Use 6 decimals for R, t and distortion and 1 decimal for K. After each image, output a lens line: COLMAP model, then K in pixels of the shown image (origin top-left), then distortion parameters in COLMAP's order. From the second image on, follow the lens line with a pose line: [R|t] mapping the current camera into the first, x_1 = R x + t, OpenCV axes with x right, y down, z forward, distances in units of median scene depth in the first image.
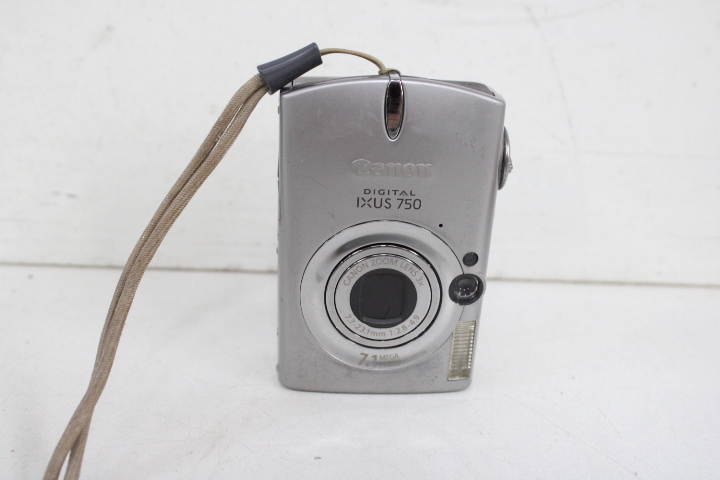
lens RADIAL K [[830.1, 0, 360.1], [0, 830.1, 228.8], [0, 0, 1]] dist [-0.079158, 0.000000]
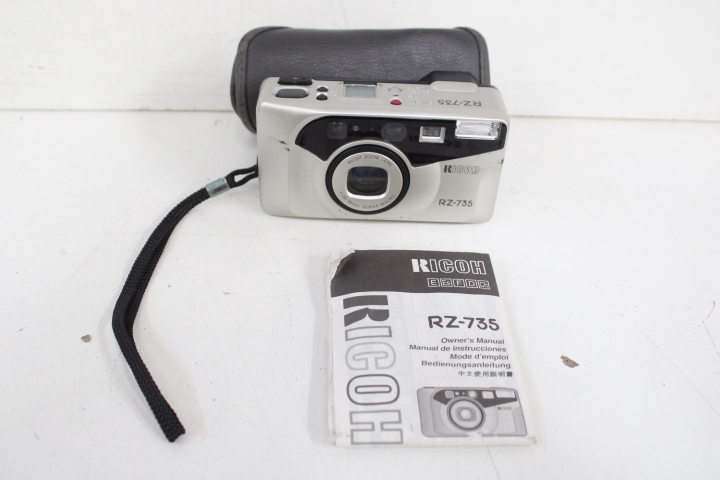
lens RADIAL K [[750.6, 0, 360.8], [0, 750.6, 238.5], [0, 0, 1]] dist [-0.083070, 0.000000]
pose [[0.999372, -0.019098, 0.029847, 0.237881], [0.009738, 0.957915, 0.286886, -0.131650], [-0.034069, -0.286416, 0.957500, -0.523996]]
